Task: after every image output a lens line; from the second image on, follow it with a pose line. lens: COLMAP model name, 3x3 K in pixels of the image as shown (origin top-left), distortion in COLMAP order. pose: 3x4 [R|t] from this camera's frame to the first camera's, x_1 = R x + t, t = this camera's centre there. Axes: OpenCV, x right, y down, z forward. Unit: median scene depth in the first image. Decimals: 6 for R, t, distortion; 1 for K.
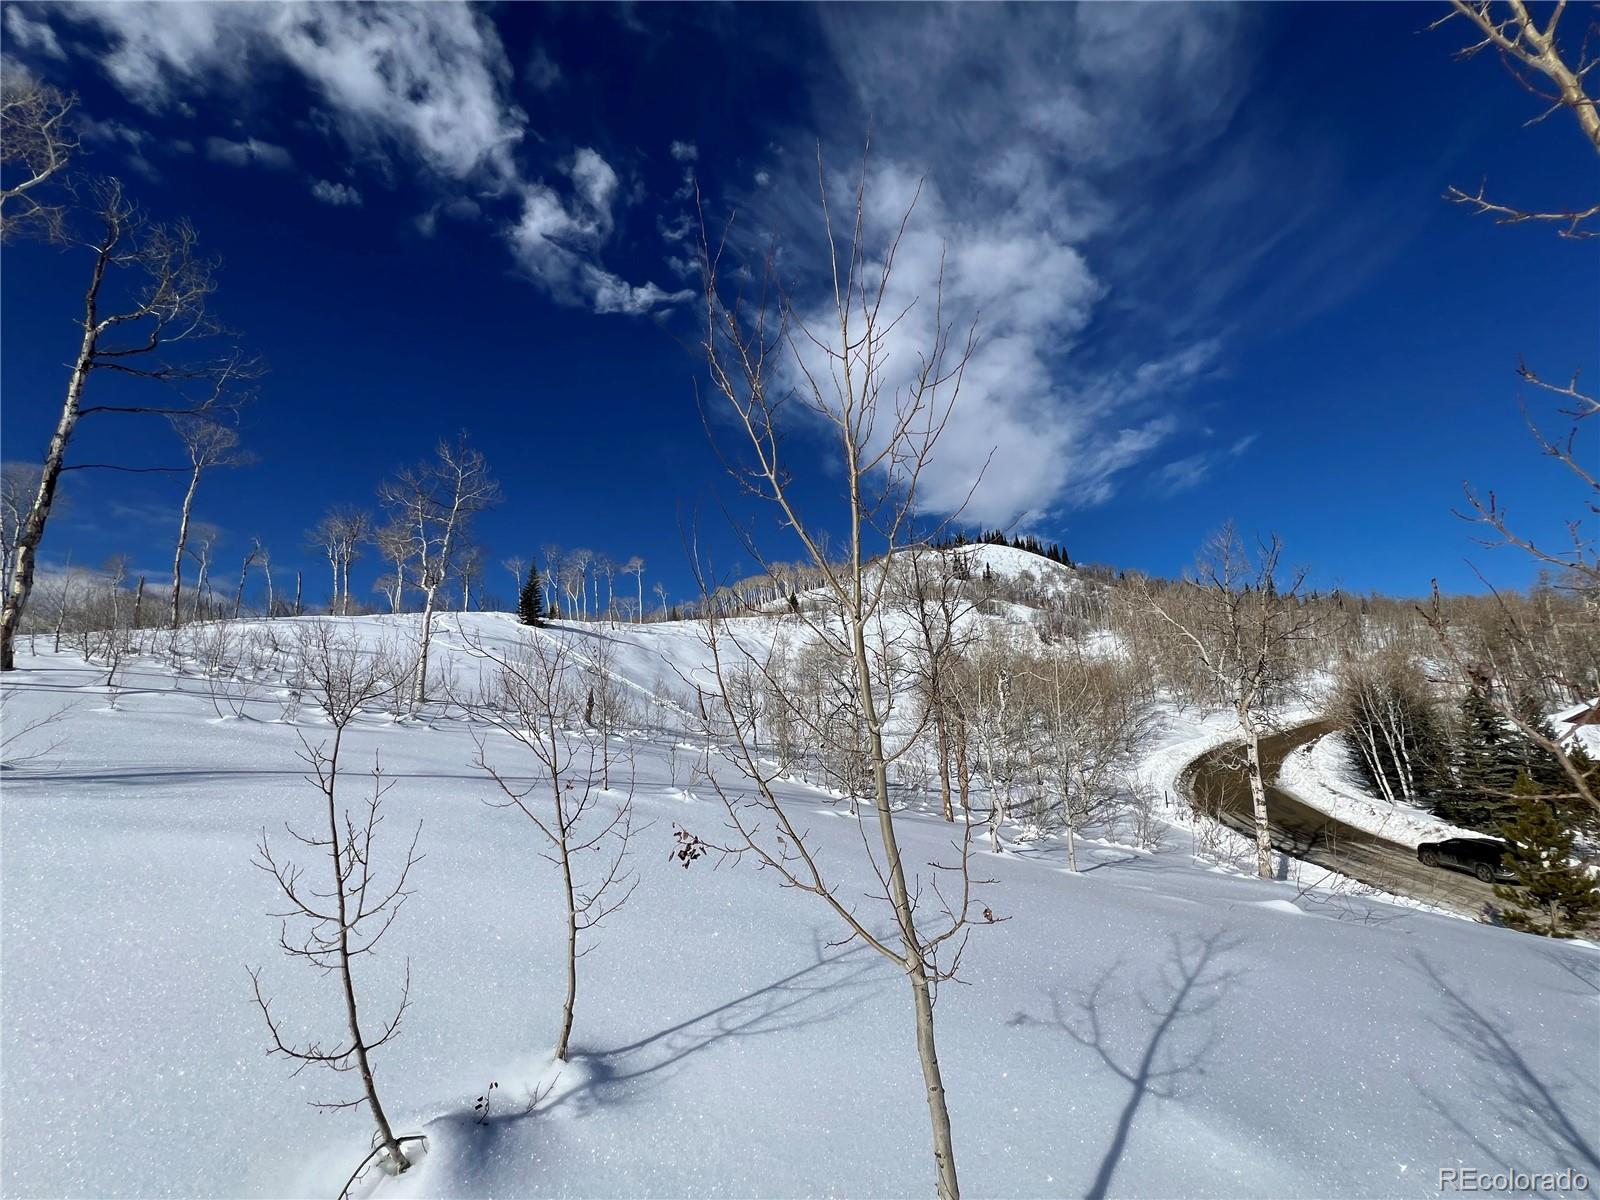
lens RADIAL K [[641.1, 0, 801.1], [0, 641.1, 598.0], [0, 0, 1]] dist [-0.001525, -0.000553]
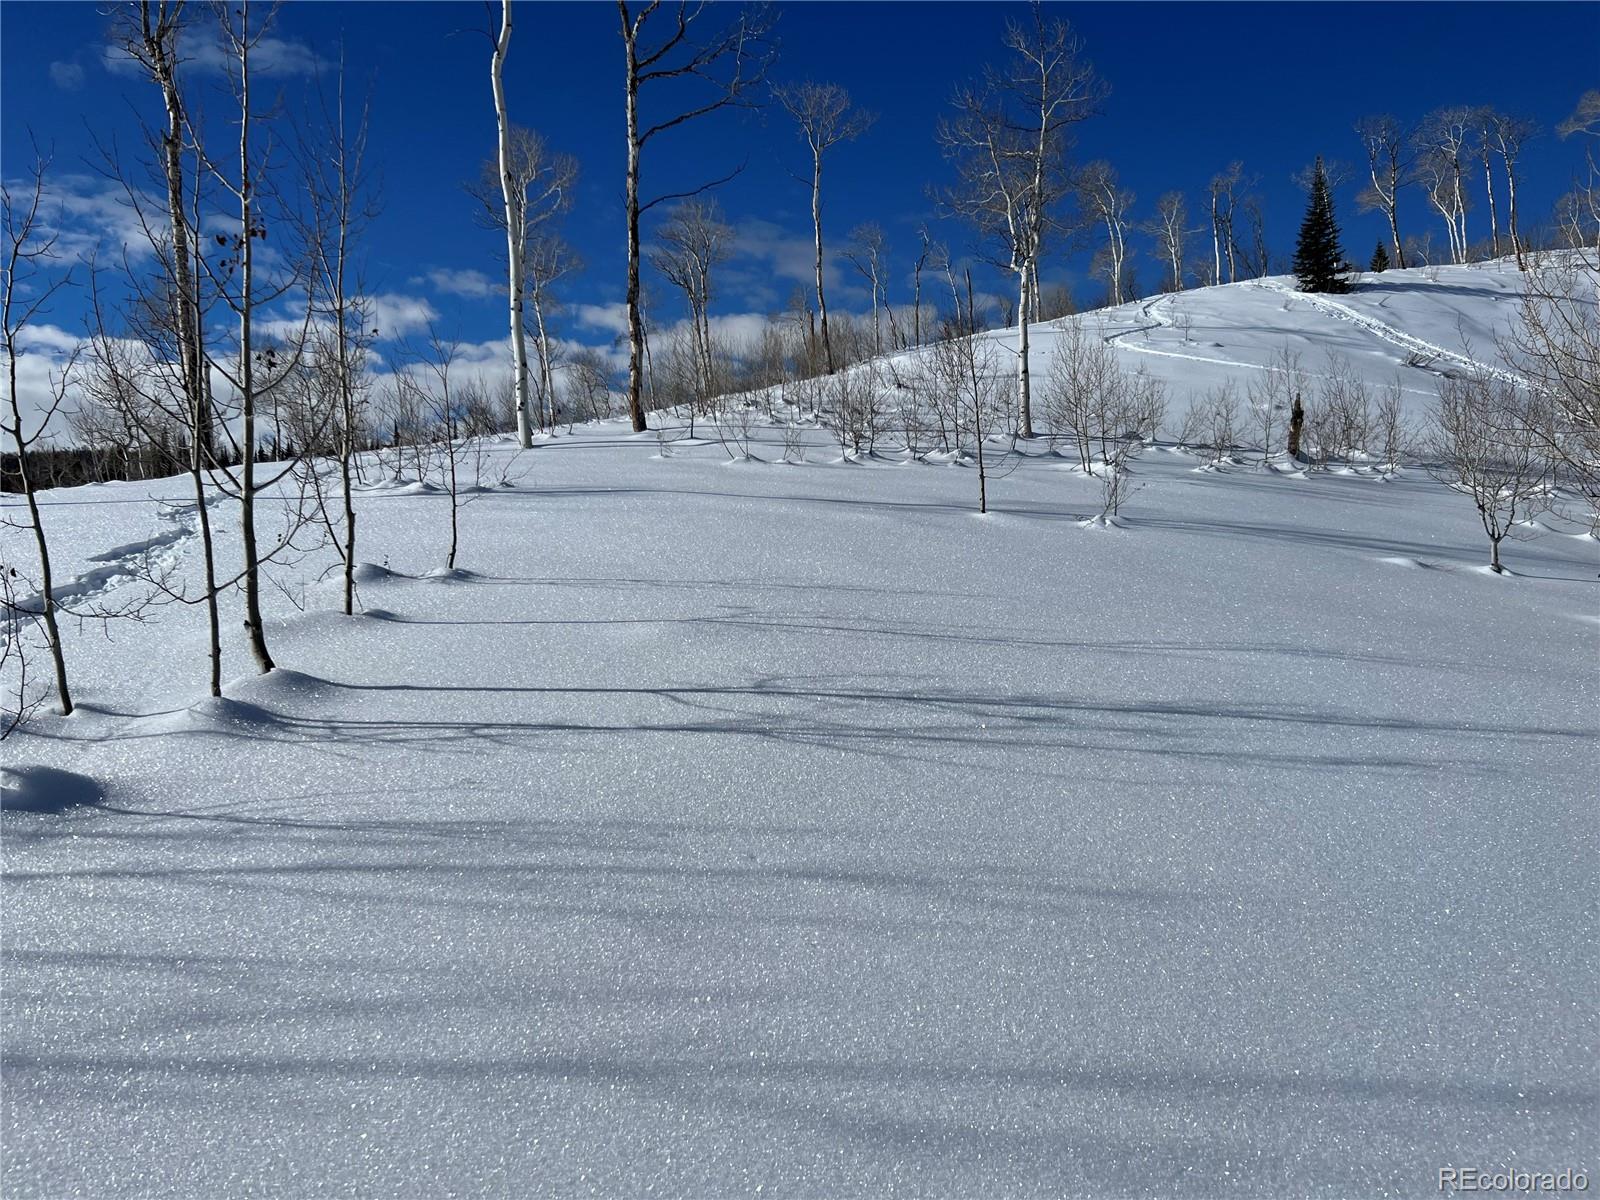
lens RADIAL K [[1241.4, 0, 759.5], [0, 1241.4, 590.5], [0, 0, 1]] dist [0.049018, -0.050092]
pose [[0.604057, 0.031921, -0.796301, 0.397344], [0.182543, 0.967090, 0.177241, 0.040686], [0.775753, -0.252423, 0.578351, -0.047120]]
